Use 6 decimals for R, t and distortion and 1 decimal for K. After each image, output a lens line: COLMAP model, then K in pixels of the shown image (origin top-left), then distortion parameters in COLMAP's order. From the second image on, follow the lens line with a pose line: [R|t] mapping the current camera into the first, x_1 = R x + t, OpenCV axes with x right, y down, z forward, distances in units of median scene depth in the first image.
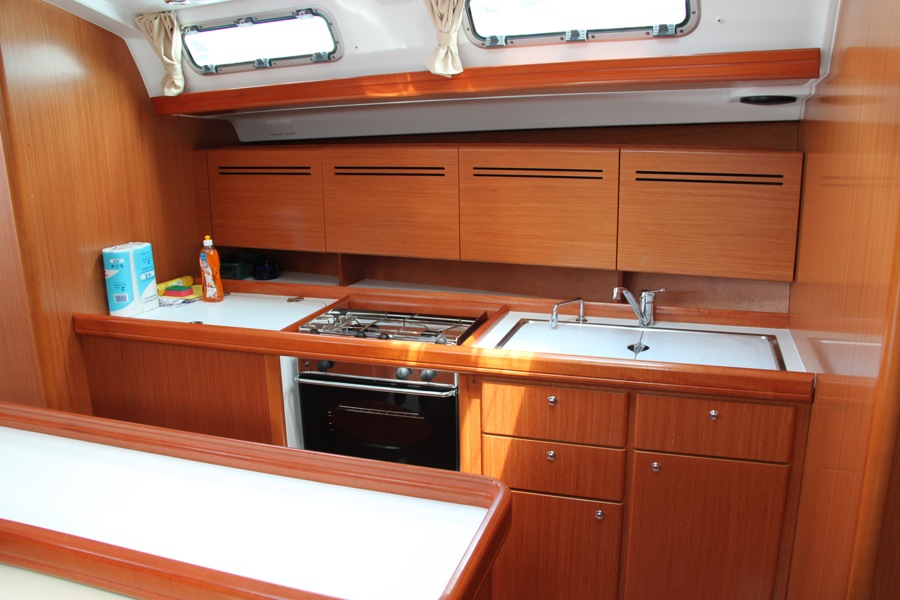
lens RADIAL K [[767.9, 0, 451.4], [0, 767.9, 288.6], [0, 0, 1]] dist [-0.093055, 0.001490]
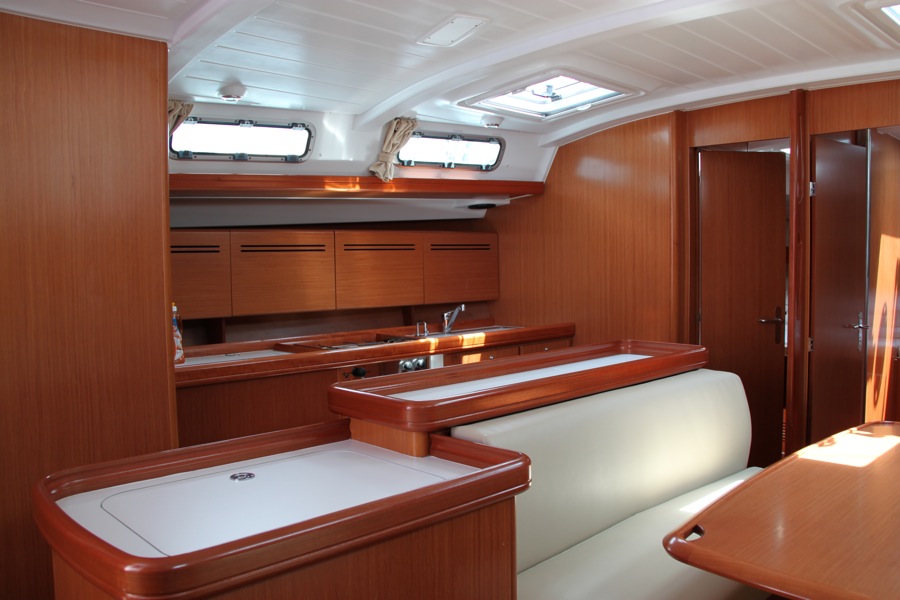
lens RADIAL K [[737.3, 0, 450.0], [0, 737.3, 300.0], [0, 0, 1]] dist [-0.001552, -0.000976]
pose [[0.481306, -0.041903, 0.875551, -1.245647], [0.206729, 0.976107, -0.066927, 0.093598], [-0.851826, 0.213214, 0.478468, 0.184229]]
